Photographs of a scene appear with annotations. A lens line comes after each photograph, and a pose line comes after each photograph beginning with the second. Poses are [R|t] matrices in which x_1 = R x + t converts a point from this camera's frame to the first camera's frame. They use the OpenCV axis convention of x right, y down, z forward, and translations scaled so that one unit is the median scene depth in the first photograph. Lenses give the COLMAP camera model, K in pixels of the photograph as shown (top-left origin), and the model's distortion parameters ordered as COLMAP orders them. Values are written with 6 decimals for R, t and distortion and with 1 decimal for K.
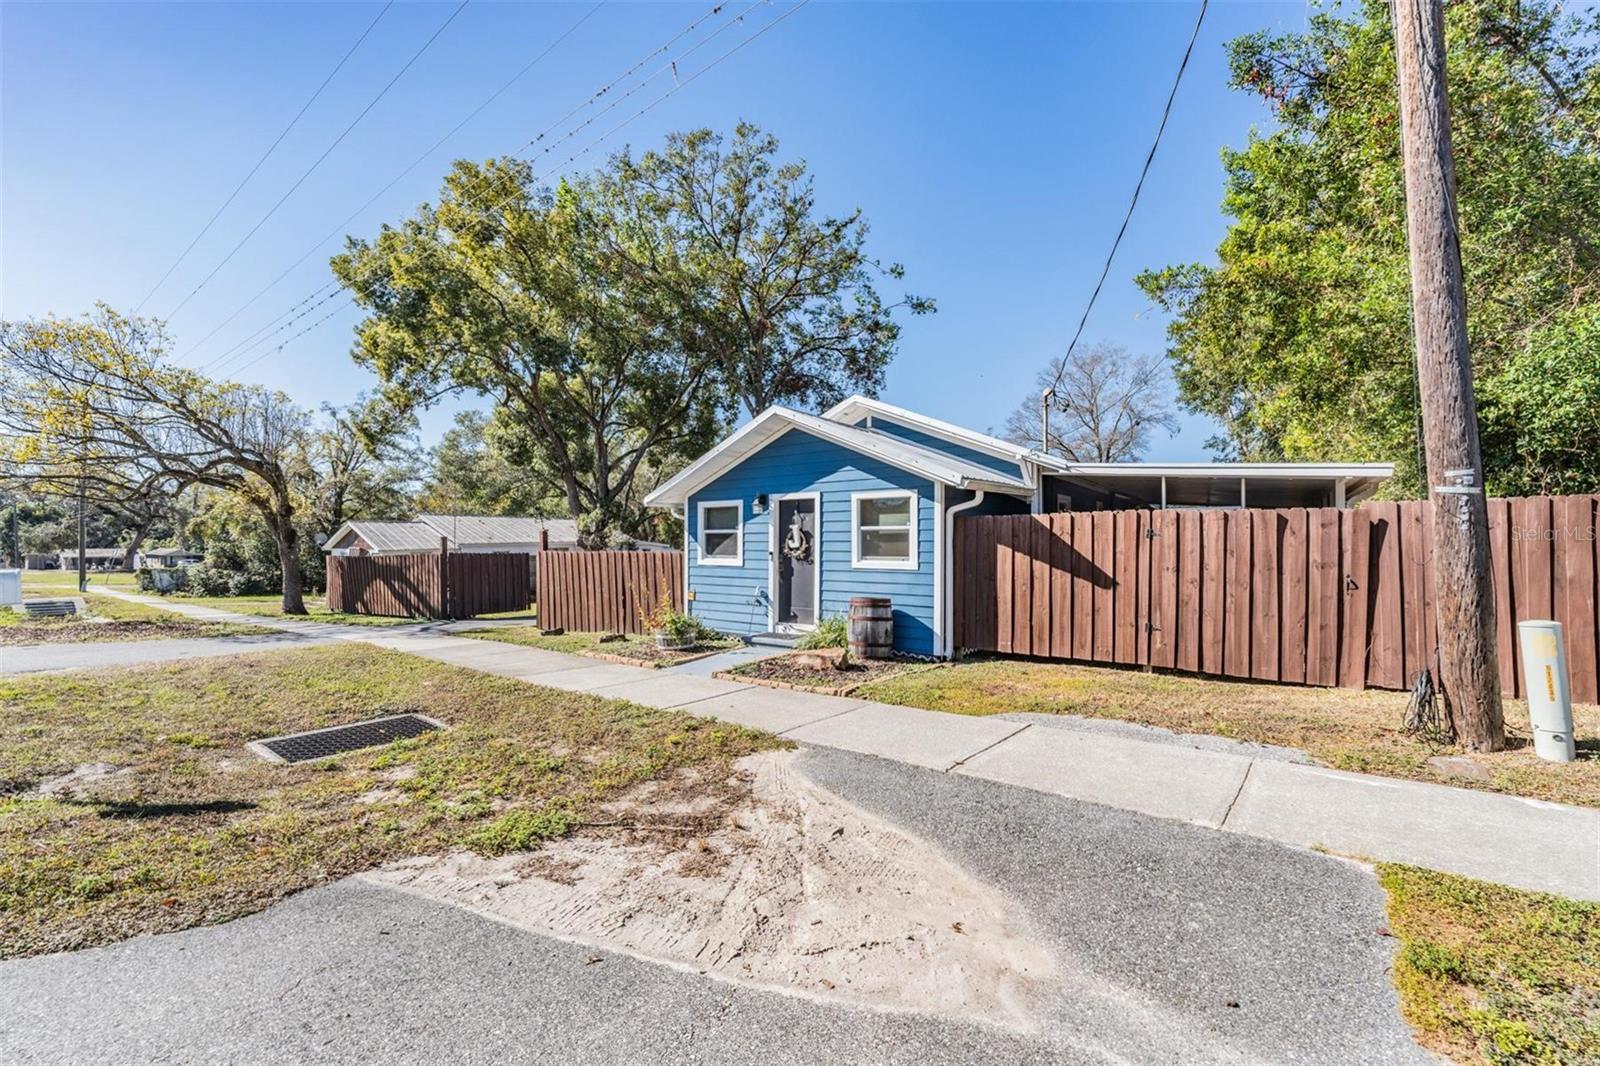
lens RADIAL K [[648.9, 0, 798.4], [0, 648.9, 529.6], [0, 0, 1]] dist [-0.001459, 0.000338]
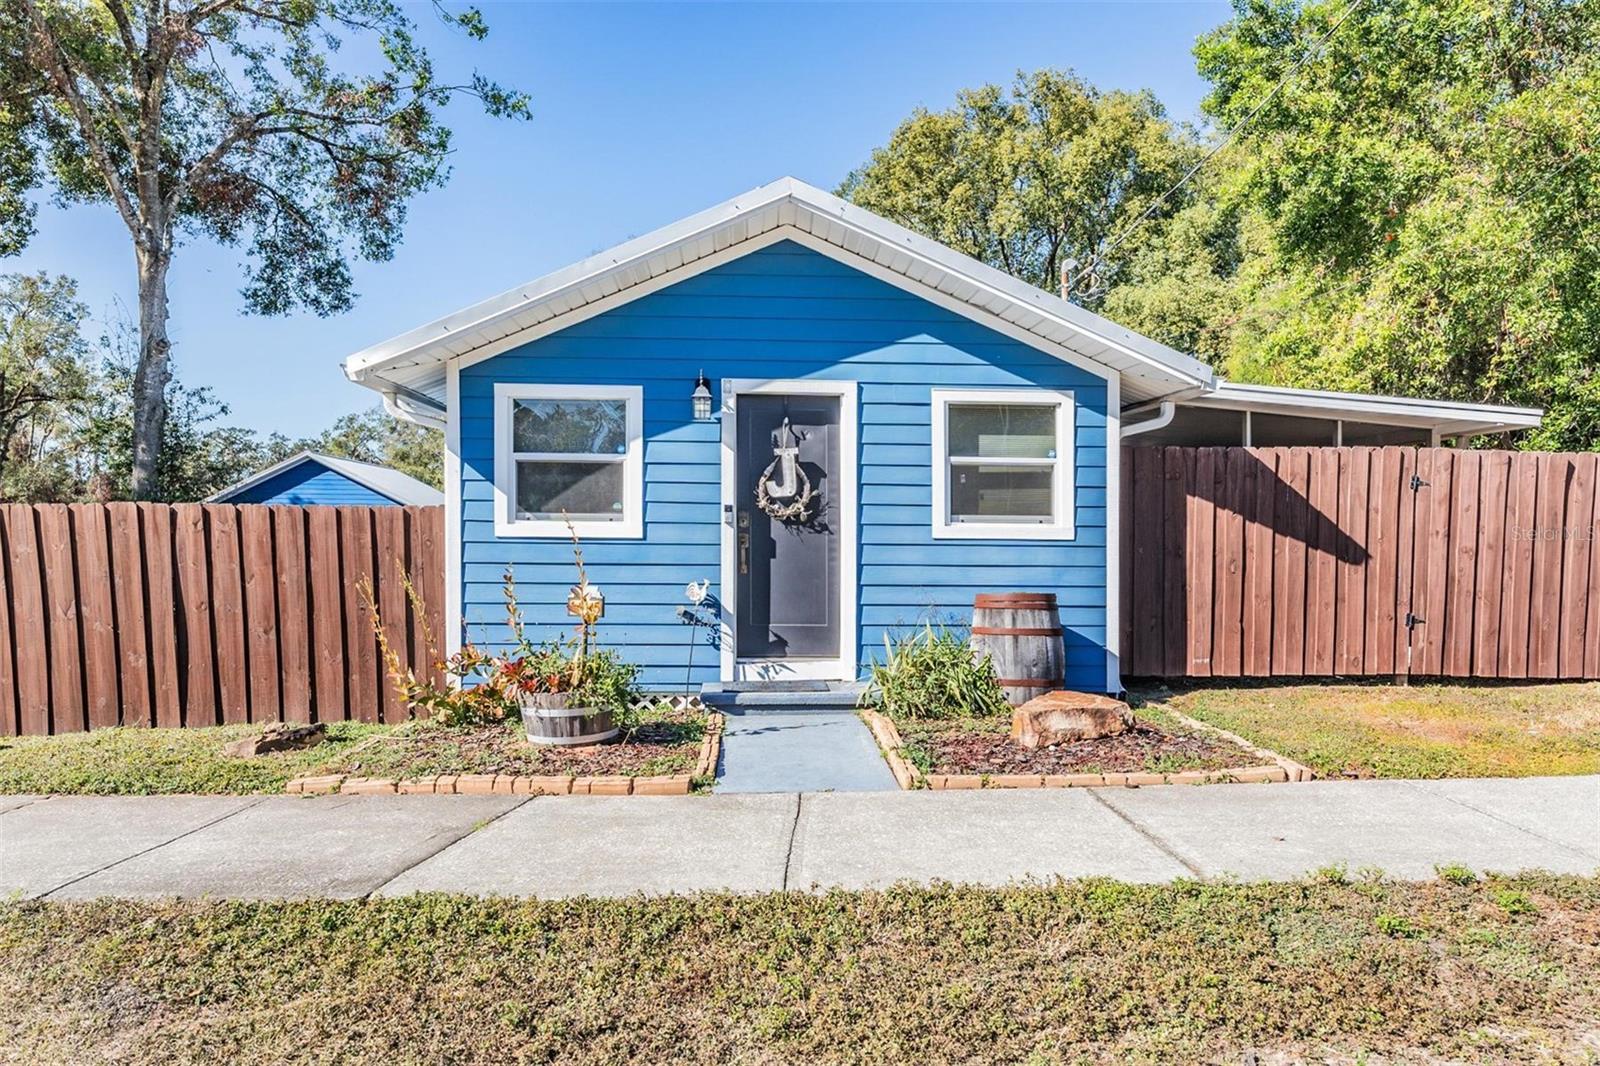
lens RADIAL K [[1008.2, 0, 800.8], [0, 1008.2, 547.2], [0, 0, 1]] dist [-0.001570, 0.001426]
pose [[0.772607, 0.004163, 0.634871, -0.497011], [-0.021383, 0.999582, 0.019468, 0.053717], [-0.634525, -0.028617, 0.772373, 0.464646]]
